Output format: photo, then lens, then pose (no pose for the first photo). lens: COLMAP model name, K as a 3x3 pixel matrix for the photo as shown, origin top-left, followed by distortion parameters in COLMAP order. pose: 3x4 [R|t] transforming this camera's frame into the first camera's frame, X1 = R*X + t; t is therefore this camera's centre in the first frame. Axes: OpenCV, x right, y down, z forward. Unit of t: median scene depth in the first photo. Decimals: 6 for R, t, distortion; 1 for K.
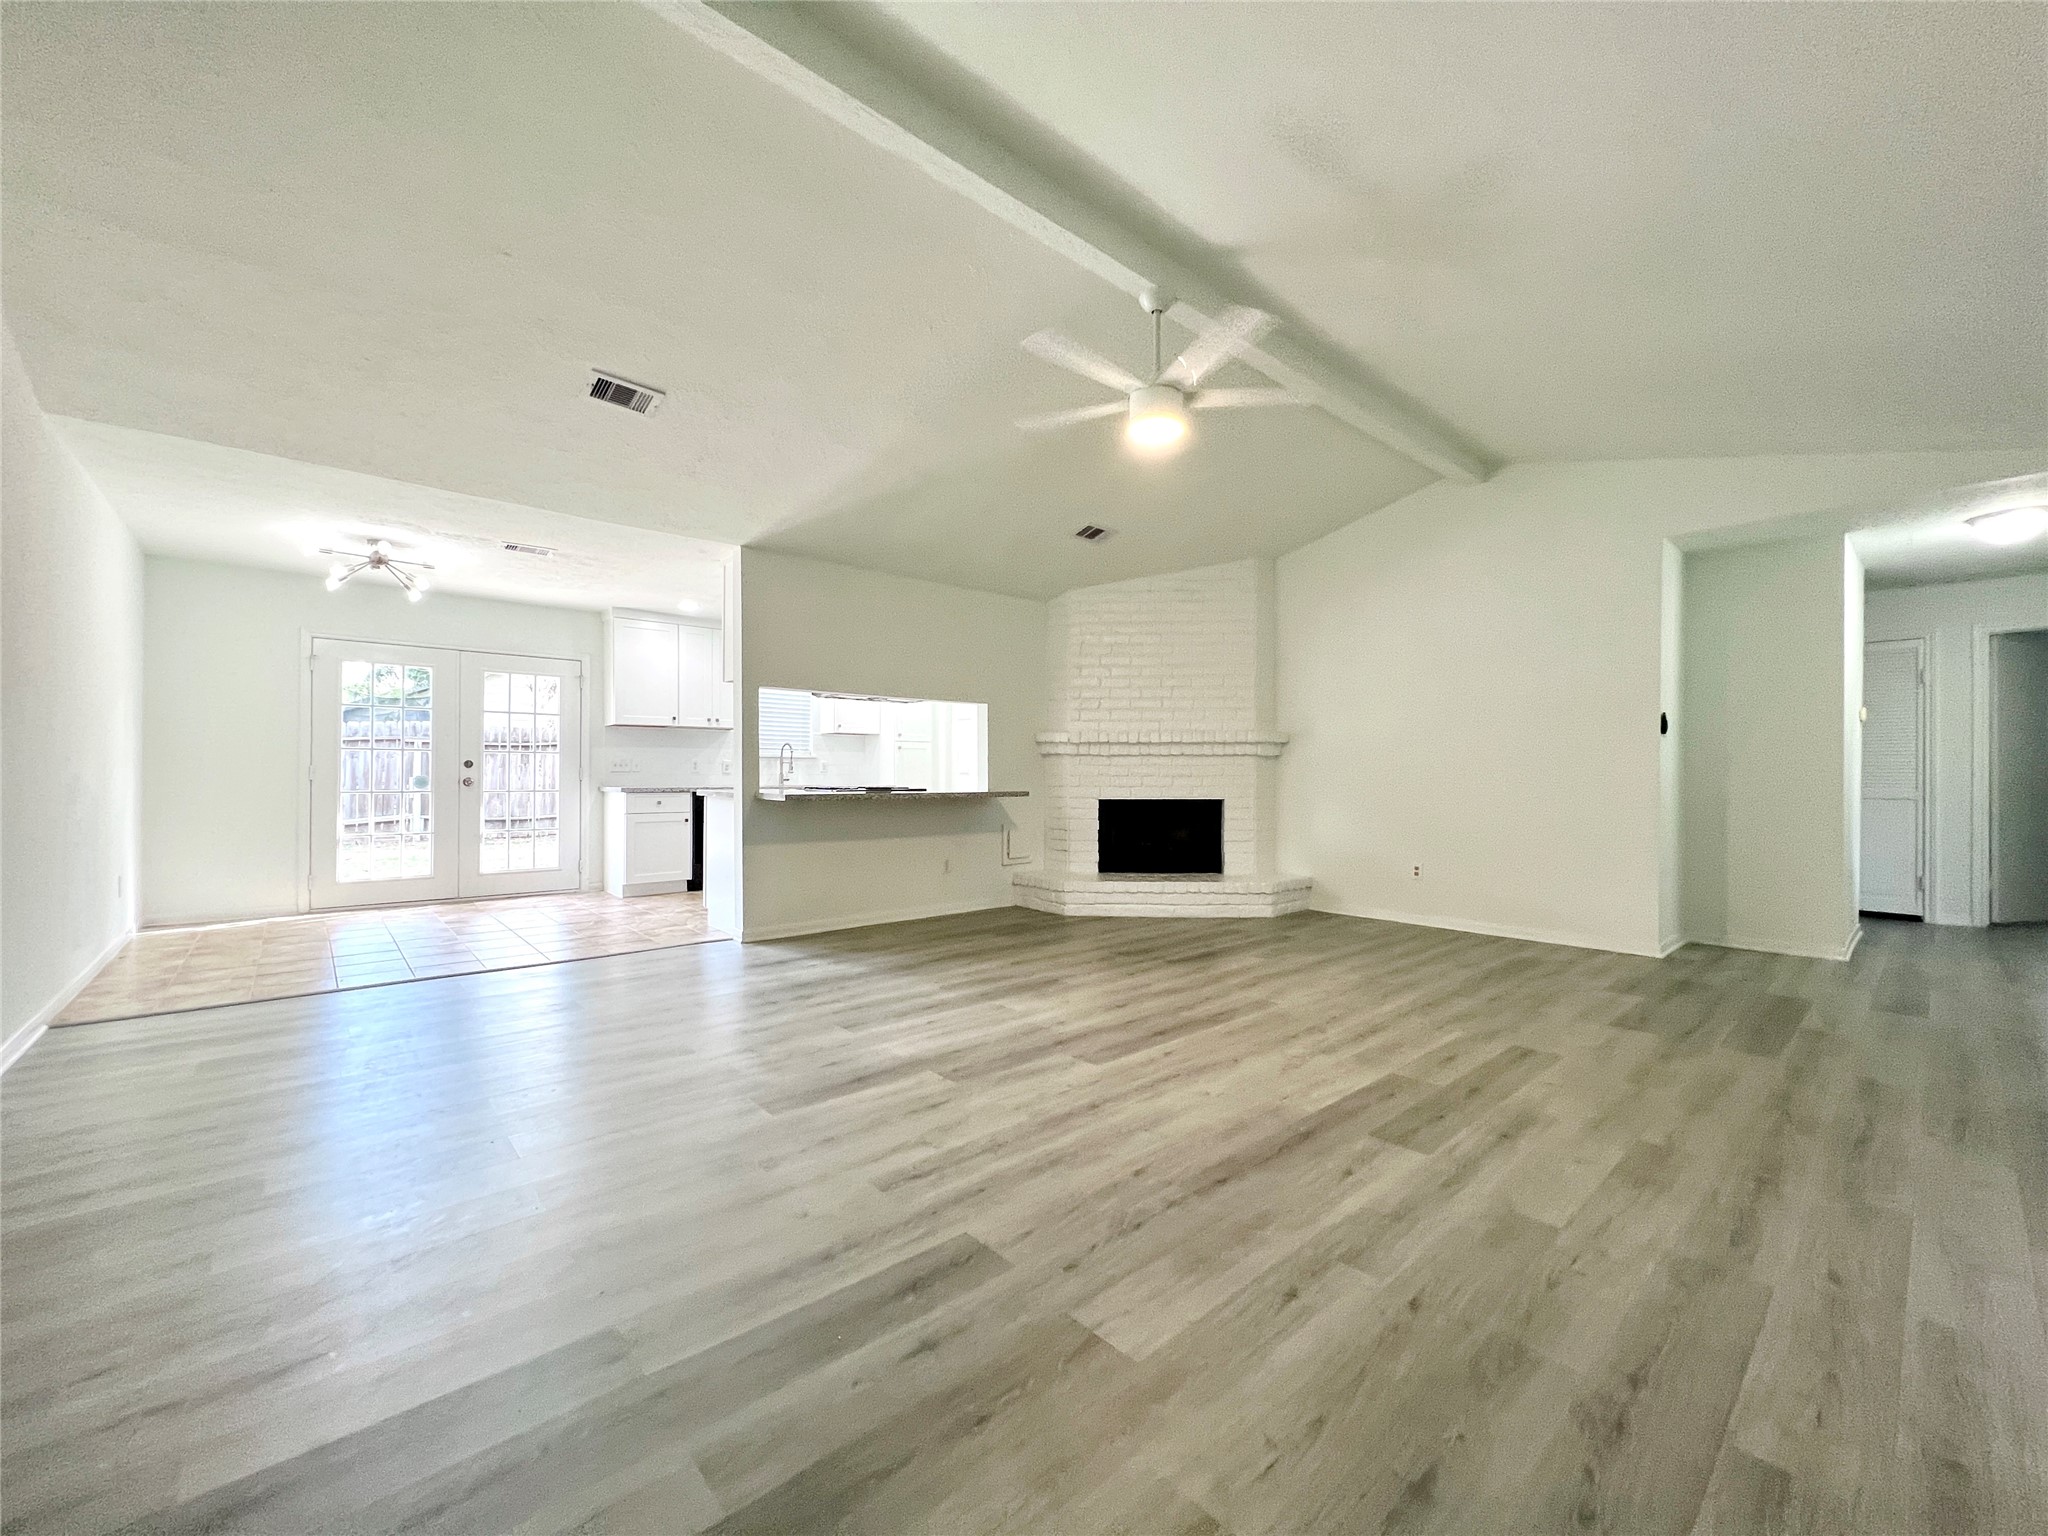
lens RADIAL K [[821.0, 0, 1021.1], [0, 821.0, 768.1], [0, 0, 1]] dist [-0.004276, 0.001035]
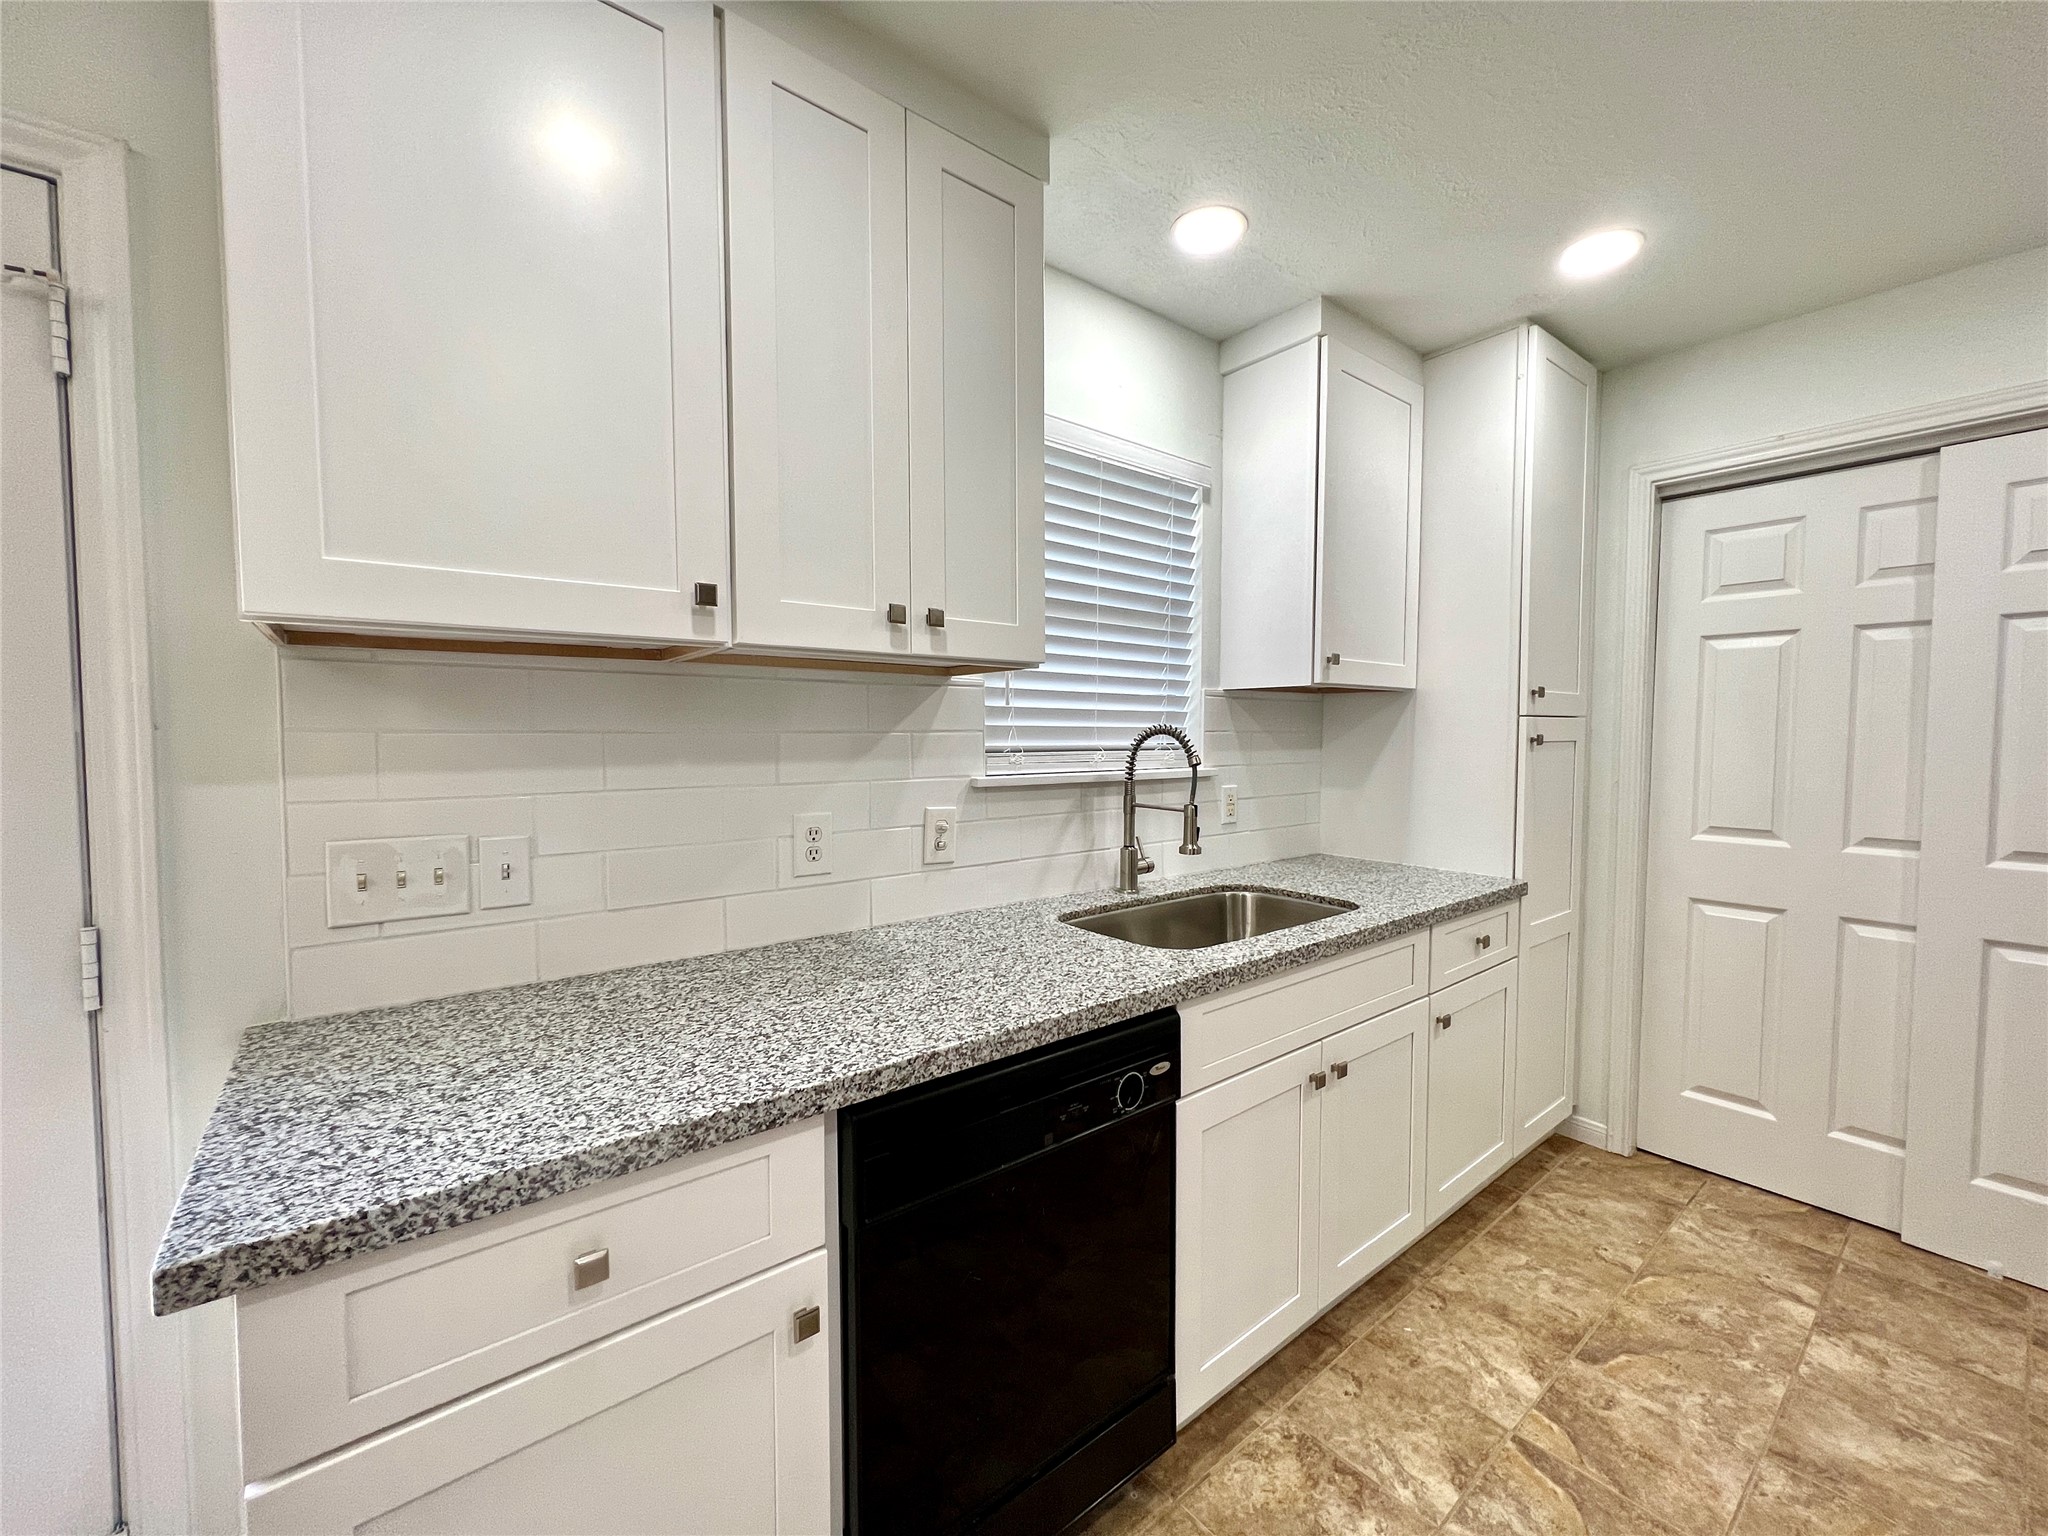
lens RADIAL K [[821.0, 0, 1021.5], [0, 821.0, 768.9], [0, 0, 1]] dist [-0.004276, 0.001035]
pose [[0.998607, 0.001081, -0.052752, -0.395117], [0.001757, 0.998554, 0.053725, -0.039595], [0.052734, -0.053743, 0.997161, 0.941610]]
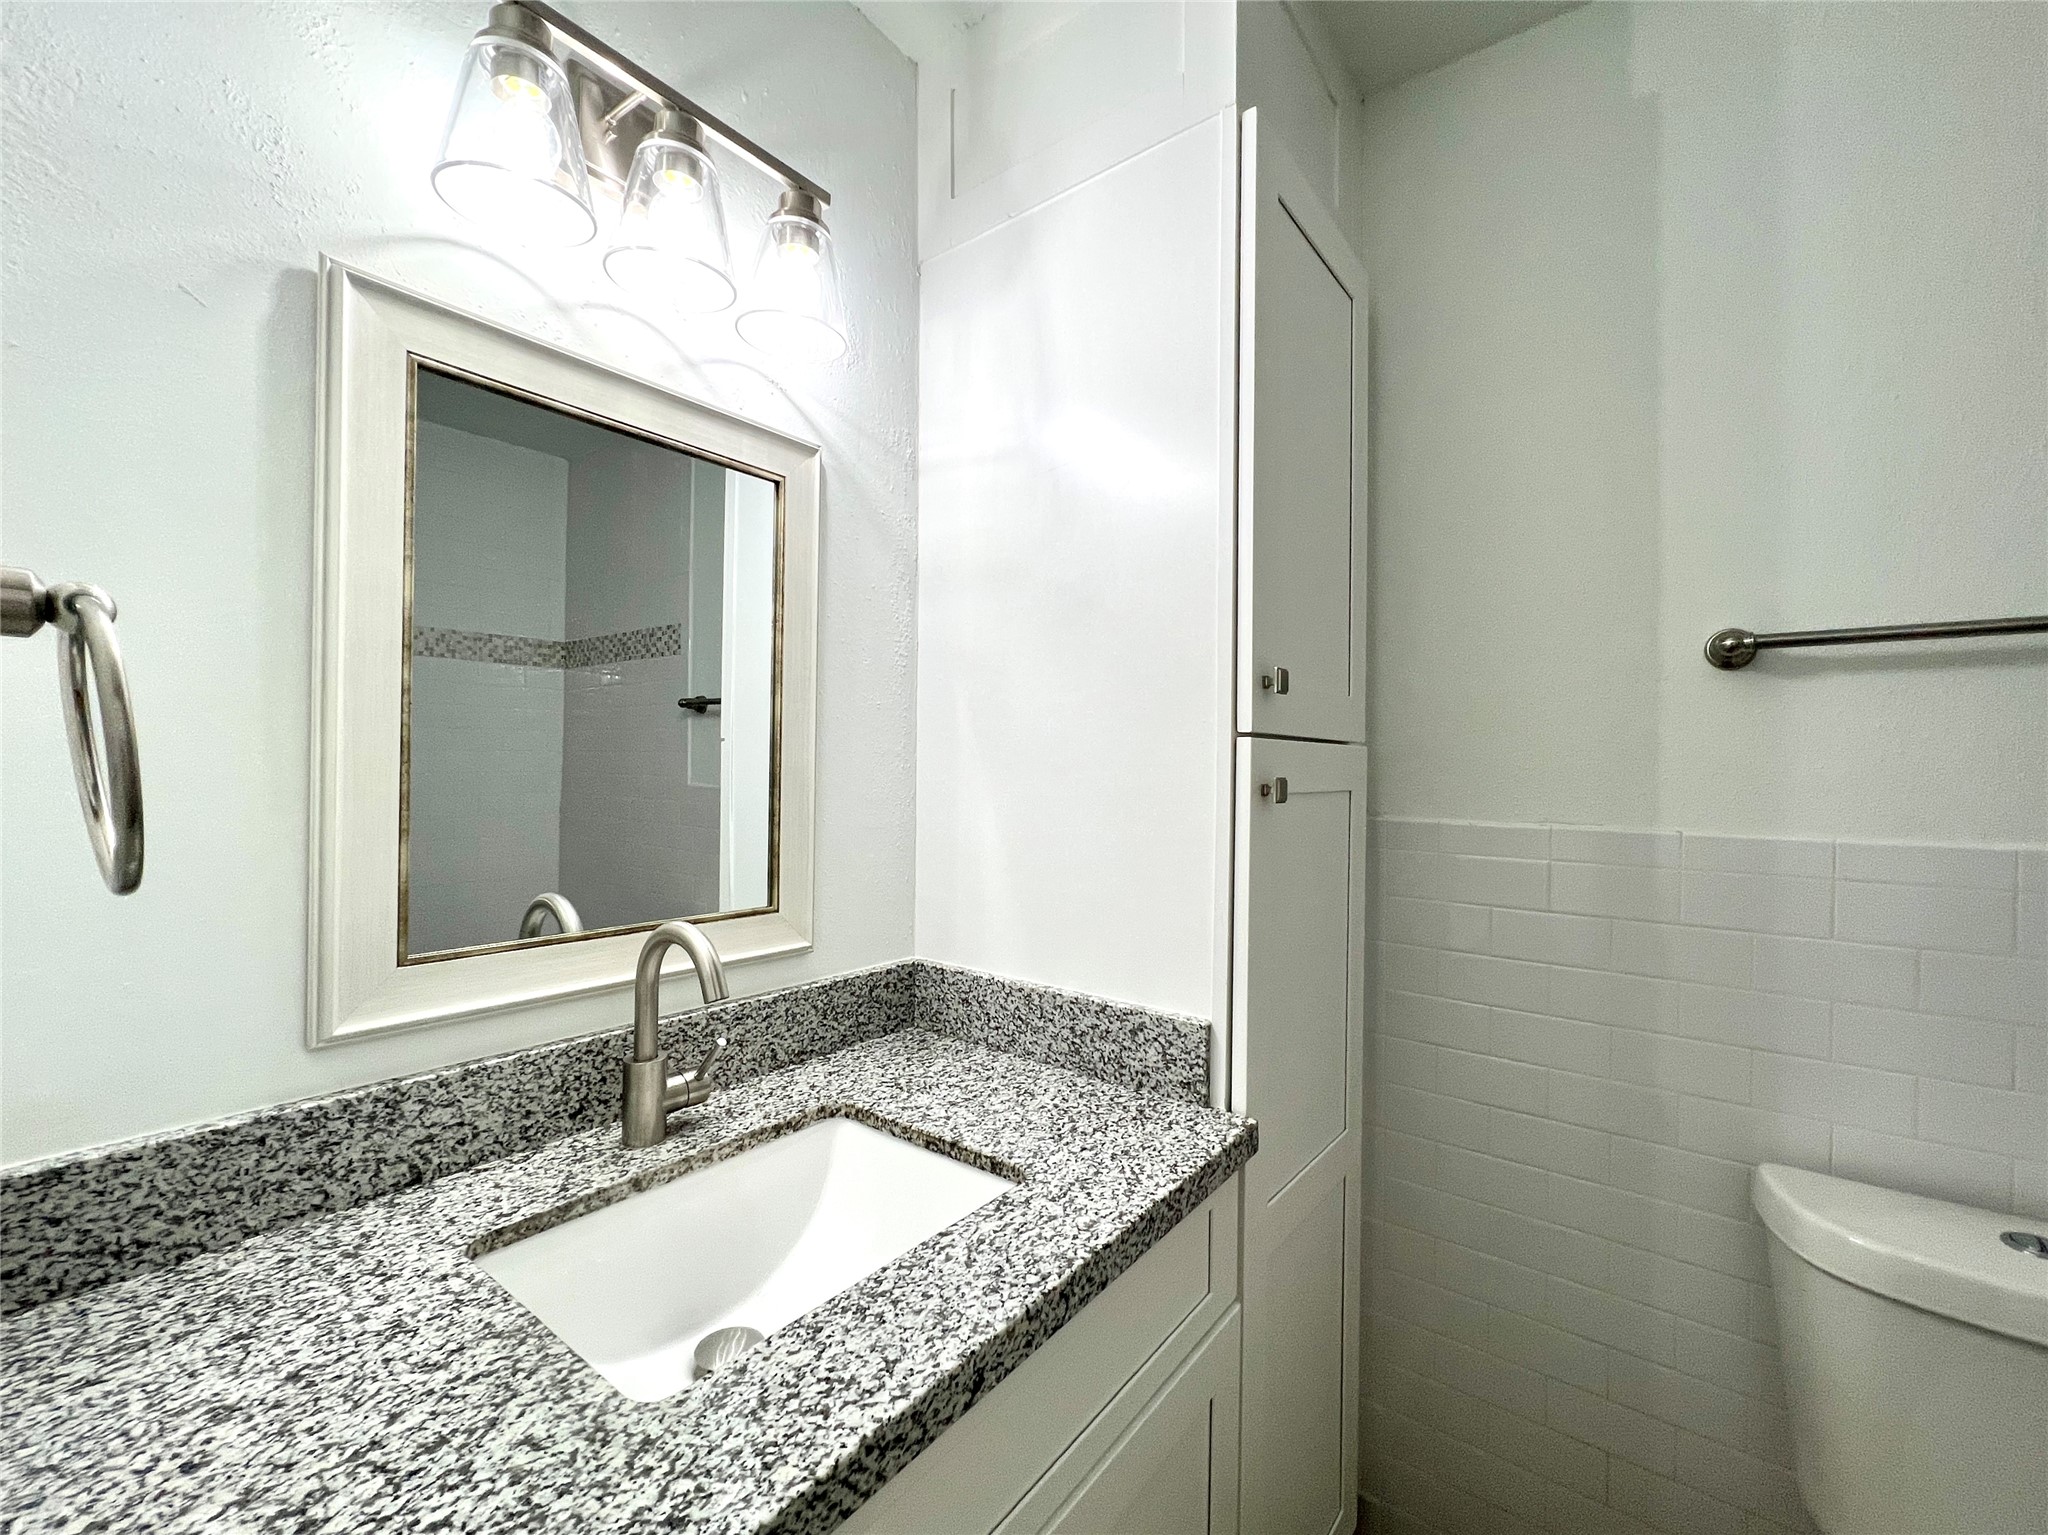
lens RADIAL K [[821.0, 0, 1021.1], [0, 821.0, 770.3], [0, 0, 1]] dist [-0.004276, 0.001035]
pose [[0.988836, 0.006271, 0.148879, -0.259198], [-0.007834, 0.999920, 0.009912, -0.037578], [-0.148804, -0.010968, 0.988806, 1.165270]]
